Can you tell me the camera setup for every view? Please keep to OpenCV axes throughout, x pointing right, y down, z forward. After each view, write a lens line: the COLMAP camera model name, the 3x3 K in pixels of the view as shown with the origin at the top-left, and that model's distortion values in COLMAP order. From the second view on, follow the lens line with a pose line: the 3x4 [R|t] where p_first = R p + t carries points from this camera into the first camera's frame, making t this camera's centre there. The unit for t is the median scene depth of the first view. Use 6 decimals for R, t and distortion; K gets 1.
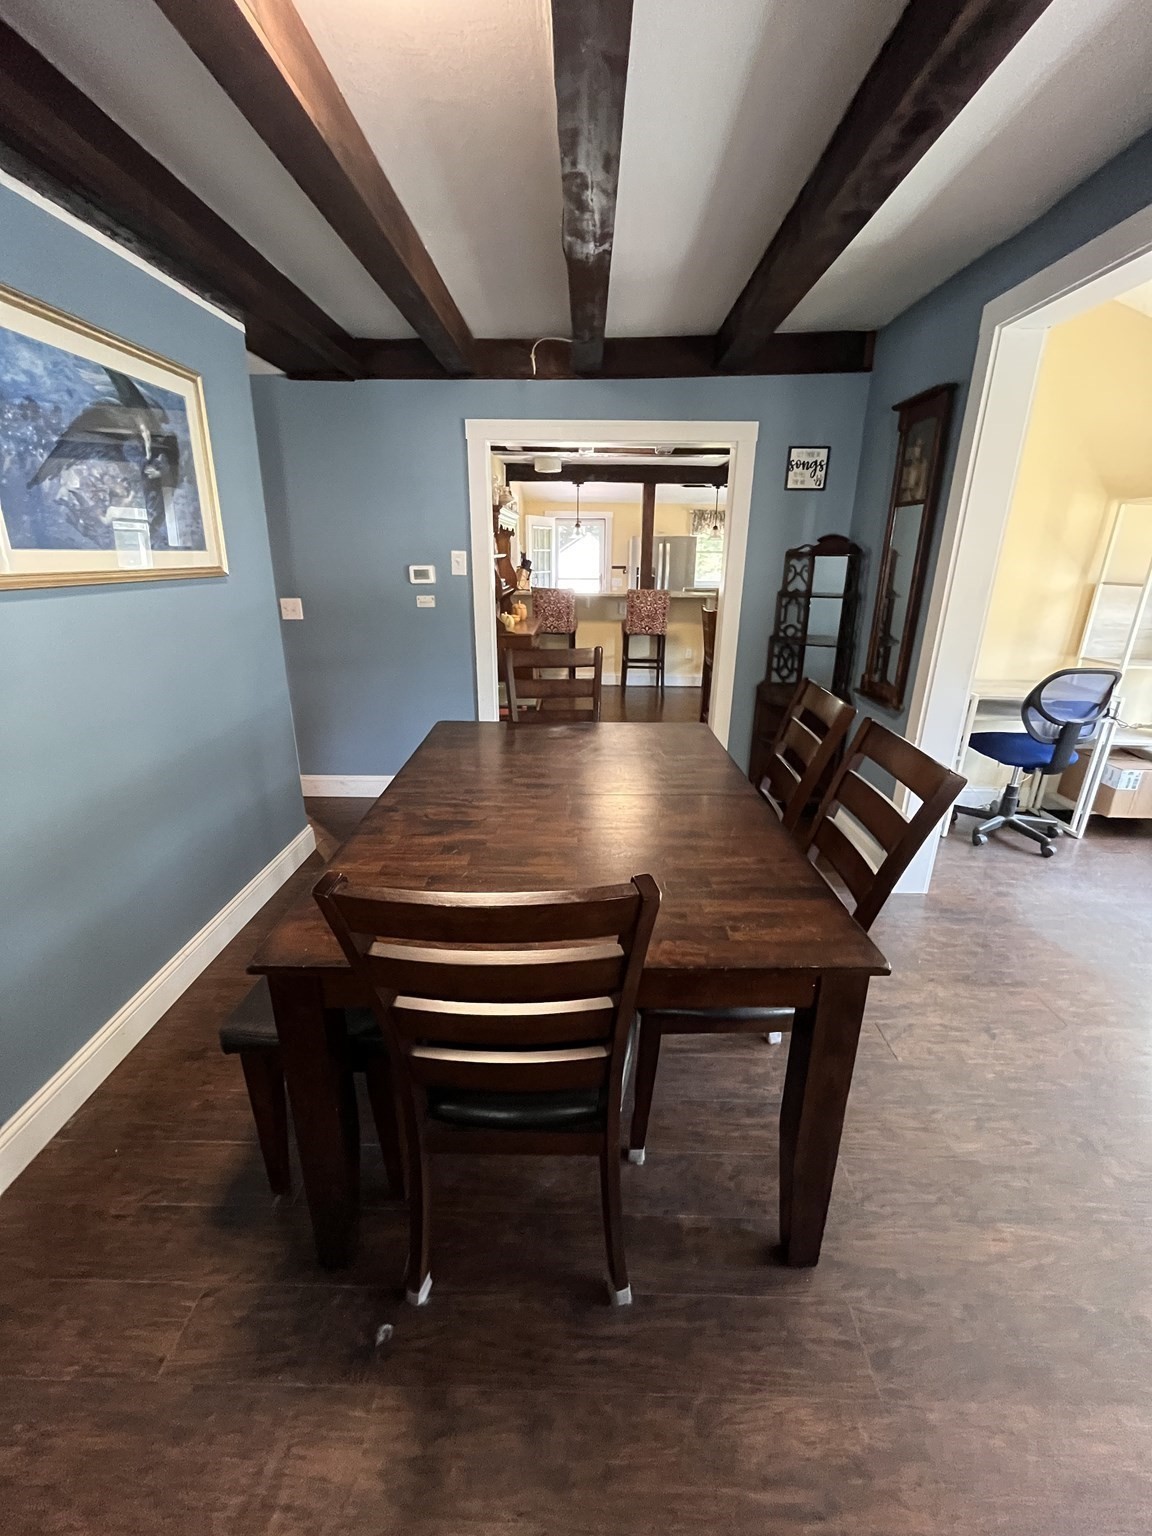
lens RADIAL K [[621.1, 0, 578.7], [0, 621.1, 762.9], [0, 0, 1]] dist [-0.001371, -0.000442]
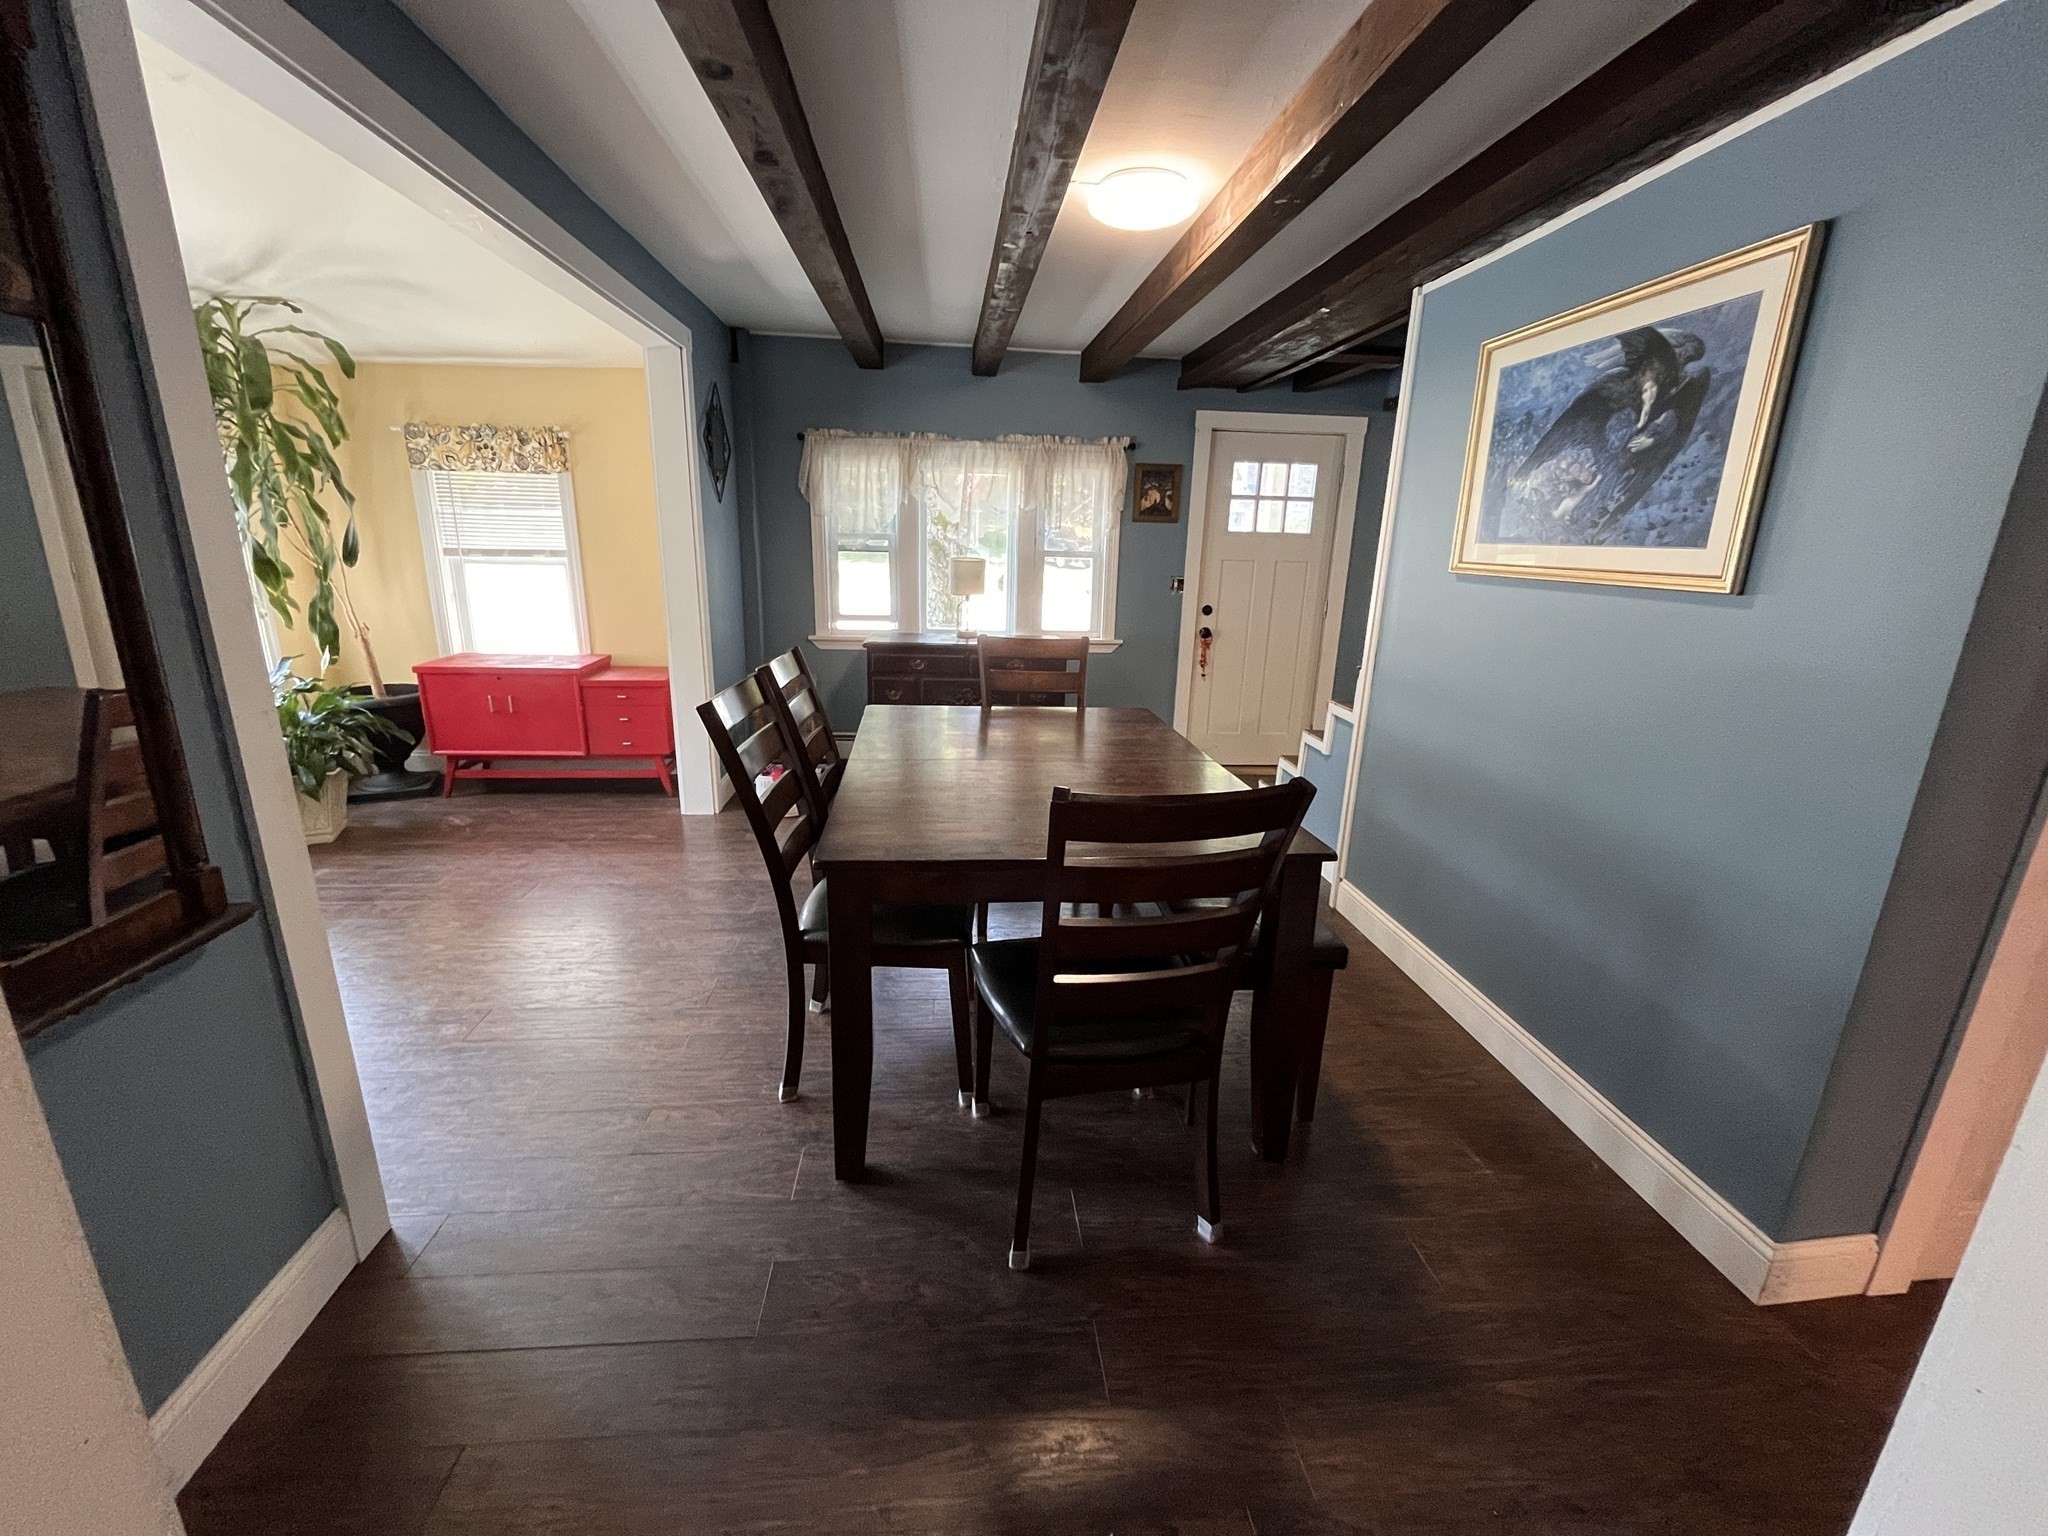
lens RADIAL K [[828.2, 0, 1017.2], [0, 828.2, 766.2], [0, 0, 1]] dist [-0.001371, -0.000442]
pose [[-0.994431, -0.009126, -0.104990, 0.168019], [-0.066810, 0.825057, 0.561086, -0.725293], [0.081502, 0.564976, -0.821072, 2.180537]]
